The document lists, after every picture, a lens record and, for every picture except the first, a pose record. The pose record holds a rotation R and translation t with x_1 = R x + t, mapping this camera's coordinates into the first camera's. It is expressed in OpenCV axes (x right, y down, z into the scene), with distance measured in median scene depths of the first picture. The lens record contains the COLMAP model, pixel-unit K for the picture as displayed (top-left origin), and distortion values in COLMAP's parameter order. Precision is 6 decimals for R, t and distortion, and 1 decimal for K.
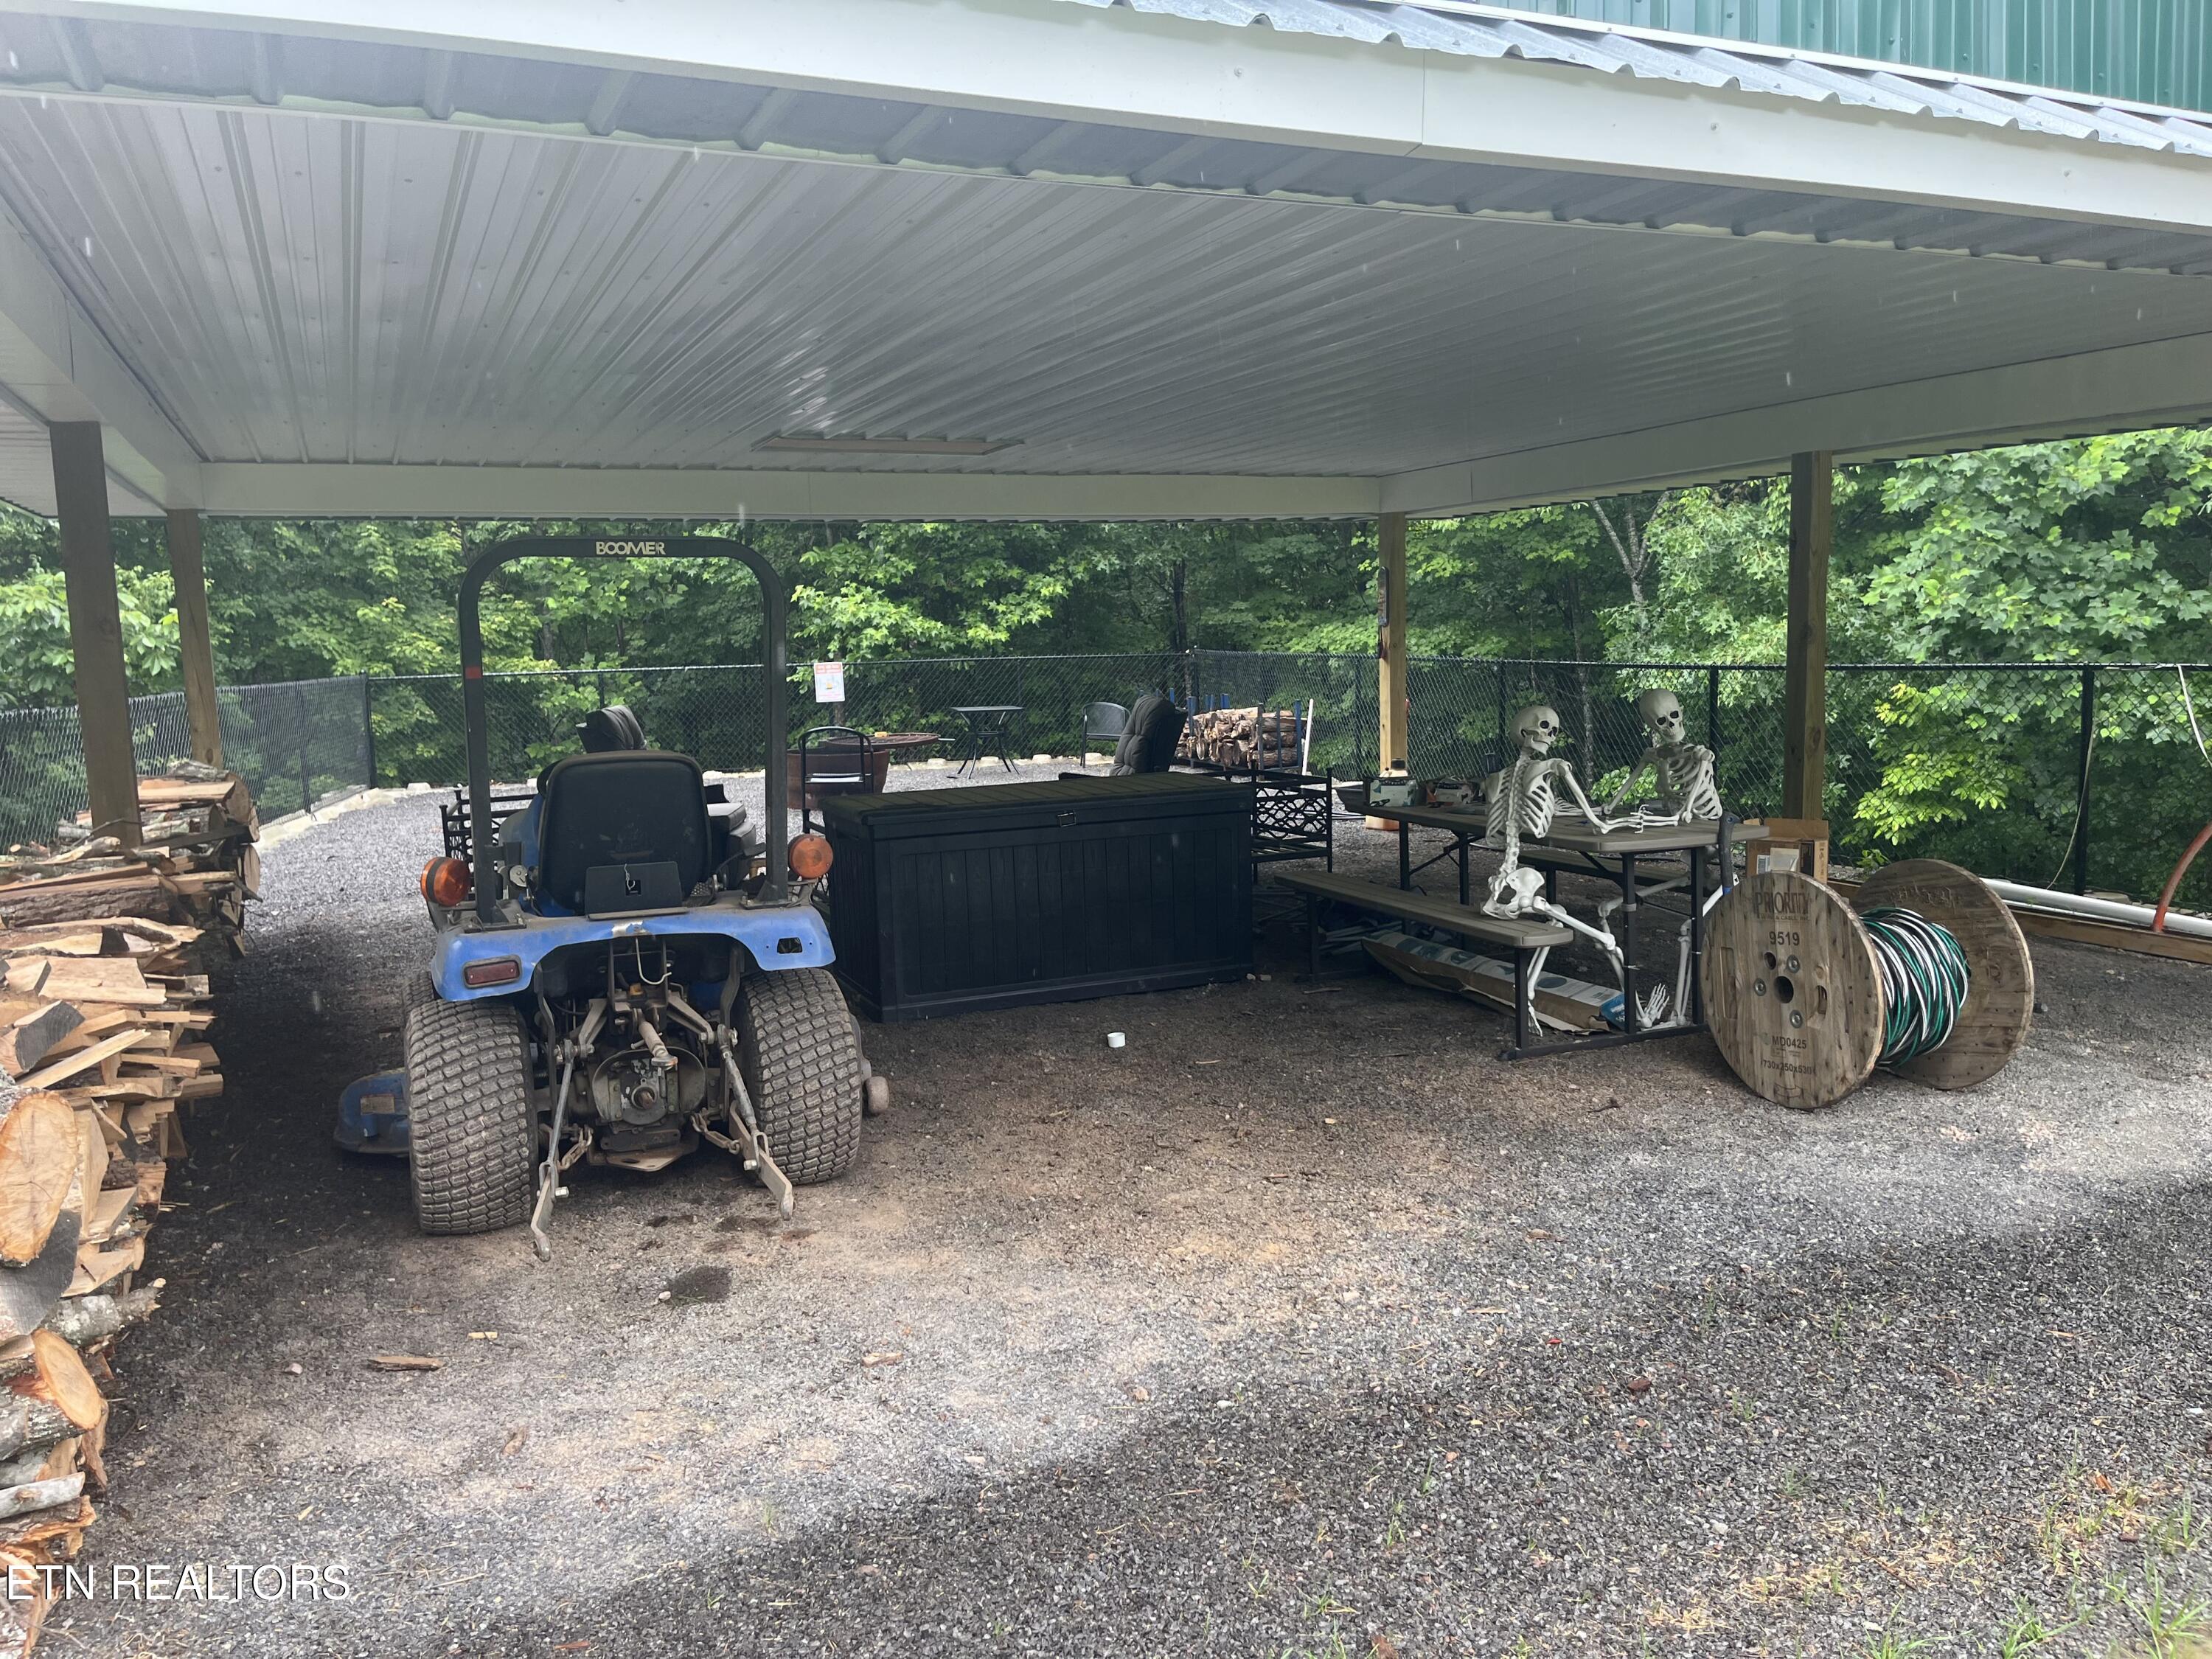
lens RADIAL K [[1686.5, 0, 1106.4], [0, 1686.5, 824.5], [0, 0, 1]] dist [0.007067, -0.000611]
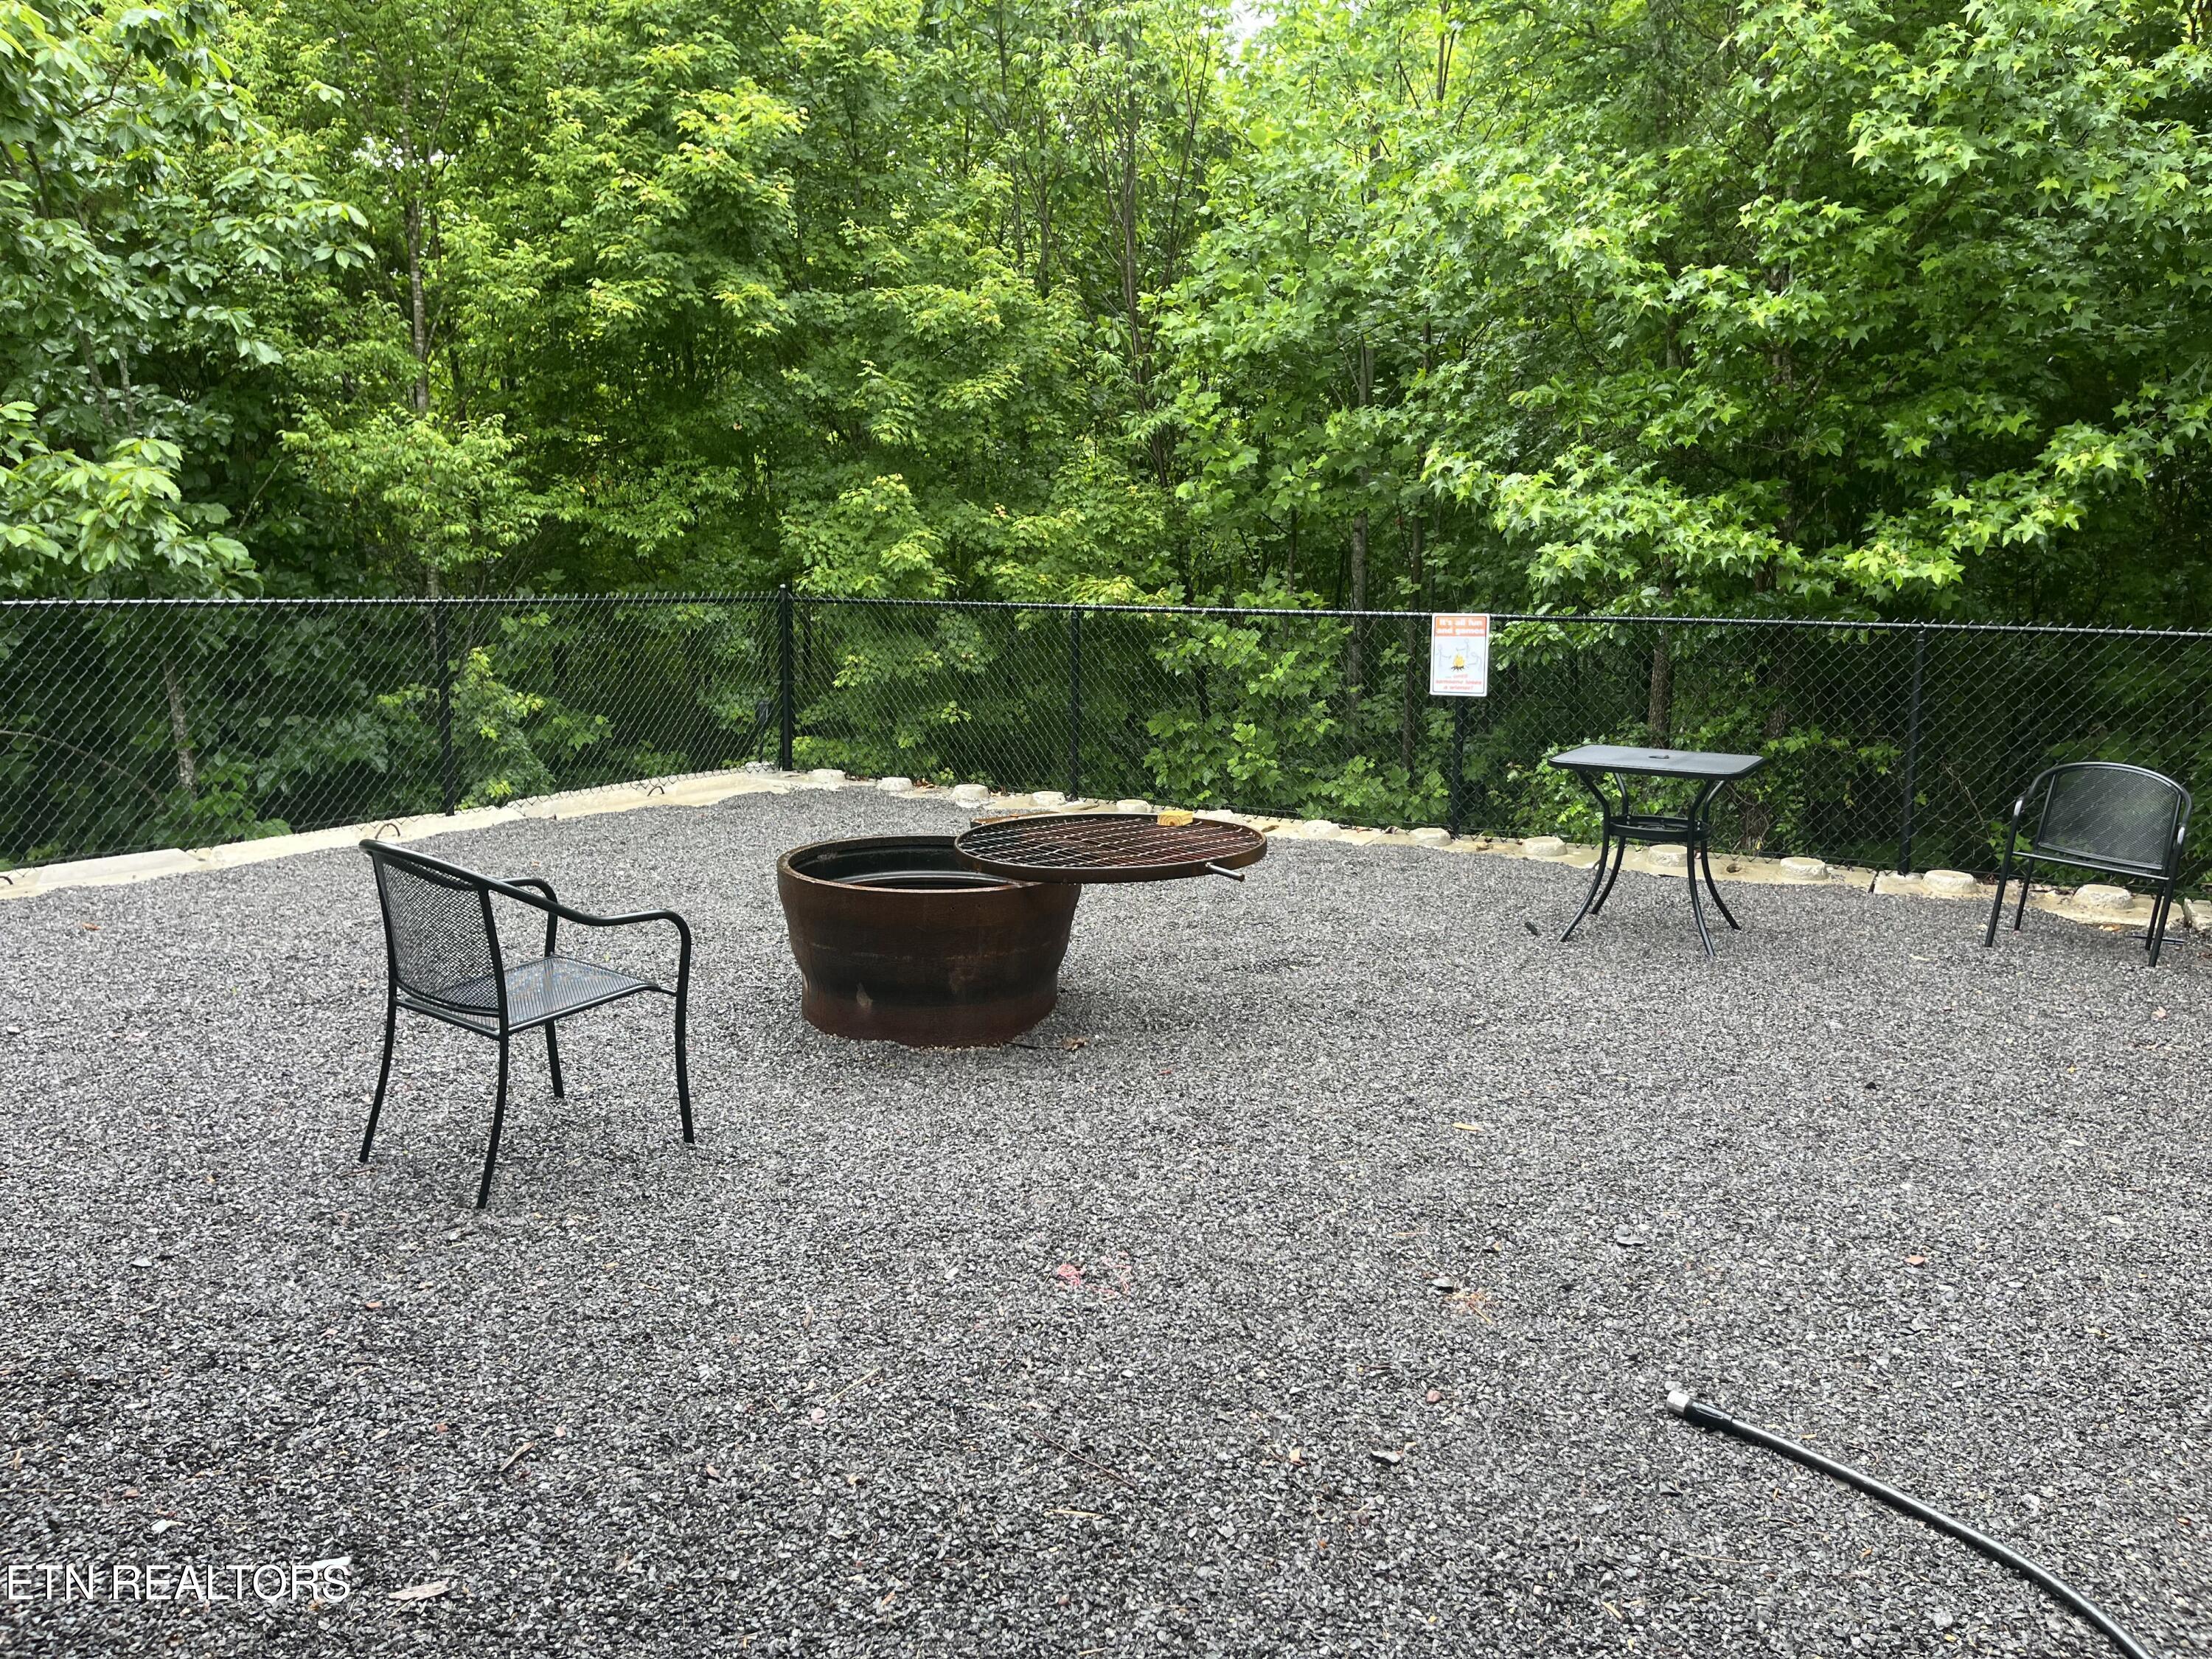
lens RADIAL K [[1686.5, 0, 1105.8], [0, 1686.5, 830.6], [0, 0, 1]] dist [0.007067, -0.000611]
pose [[0.734358, 0.139782, -0.664213, 0.076448], [-0.107516, 0.990166, 0.089508, -0.062218], [0.670193, 0.005682, 0.742165, 0.541059]]
